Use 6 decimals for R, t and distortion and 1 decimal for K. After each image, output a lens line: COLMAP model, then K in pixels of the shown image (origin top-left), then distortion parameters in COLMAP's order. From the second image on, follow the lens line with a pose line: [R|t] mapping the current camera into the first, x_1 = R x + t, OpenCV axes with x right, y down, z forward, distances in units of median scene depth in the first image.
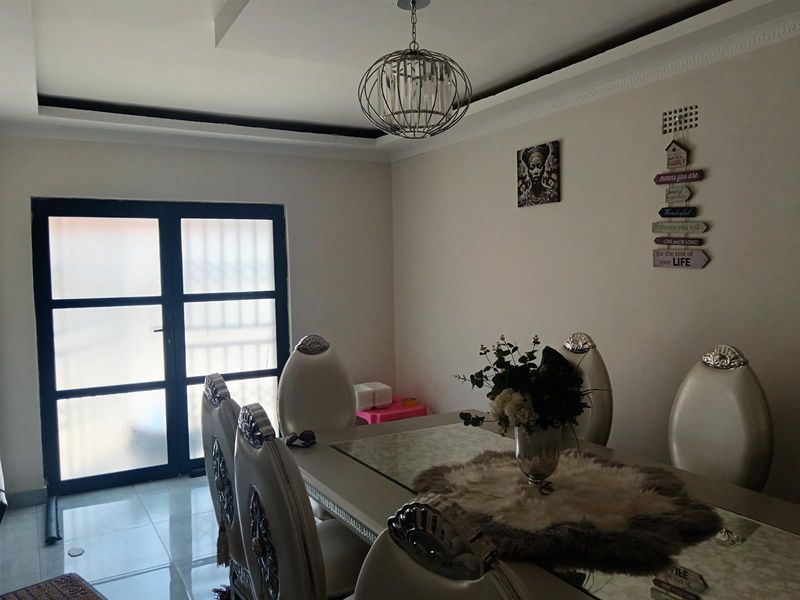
lens RADIAL K [[628.1, 0, 397.6], [0, 628.1, 296.3], [0, 0, 1]] dist [-0.008733, 0.009850]
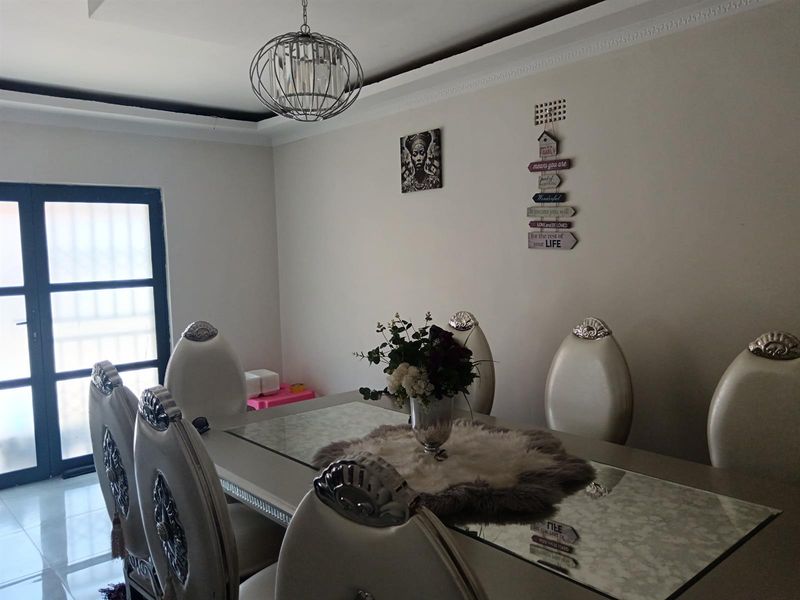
lens RADIAL K [[628.1, 0, 397.6], [0, 628.1, 296.3], [0, 0, 1]] dist [-0.008733, 0.009850]
pose [[0.980906, -0.021907, 0.193246, -0.025114], [0.018301, 0.999624, 0.020426, 0.009629], [-0.193620, -0.016499, 0.980938, -0.018586]]
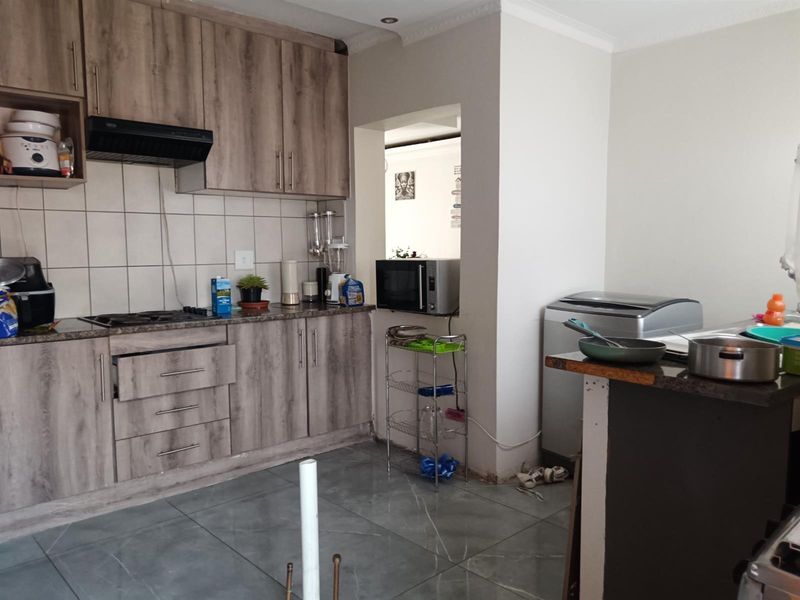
lens RADIAL K [[624.9, 0, 400.0], [0, 624.9, 300.0], [0, 0, 1]] dist [-0.010111, -0.002333]
pose [[0.970888, -0.010490, 0.239303, -0.414248], [-0.000020, 0.999037, 0.043875, 0.140684], [-0.239532, -0.042603, 0.969953, -1.467782]]
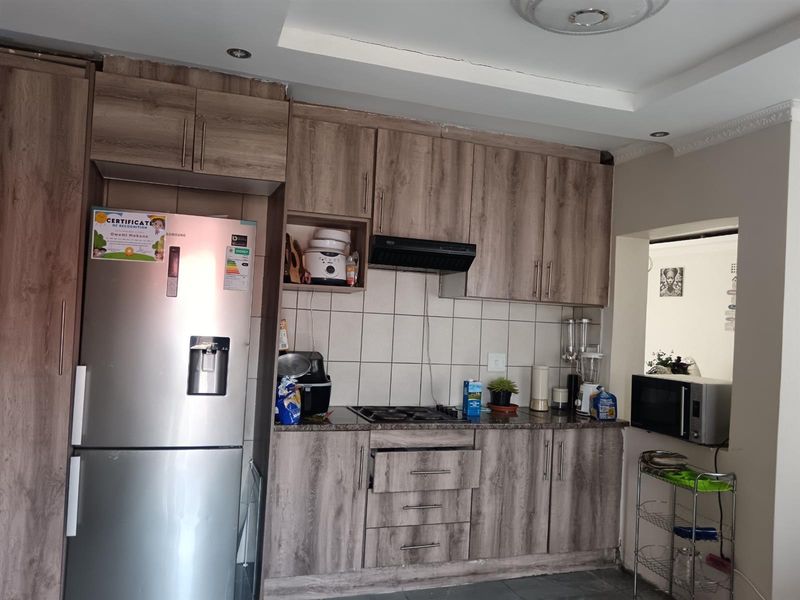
lens RADIAL K [[624.9, 0, 400.0], [0, 624.9, 300.0], [0, 0, 1]] dist [-0.010111, -0.002333]
pose [[0.984872, 0.065255, -0.160526, -0.414775], [-0.076890, 0.994761, -0.067364, 0.090554], [0.155289, 0.078688, 0.984730, -1.484435]]
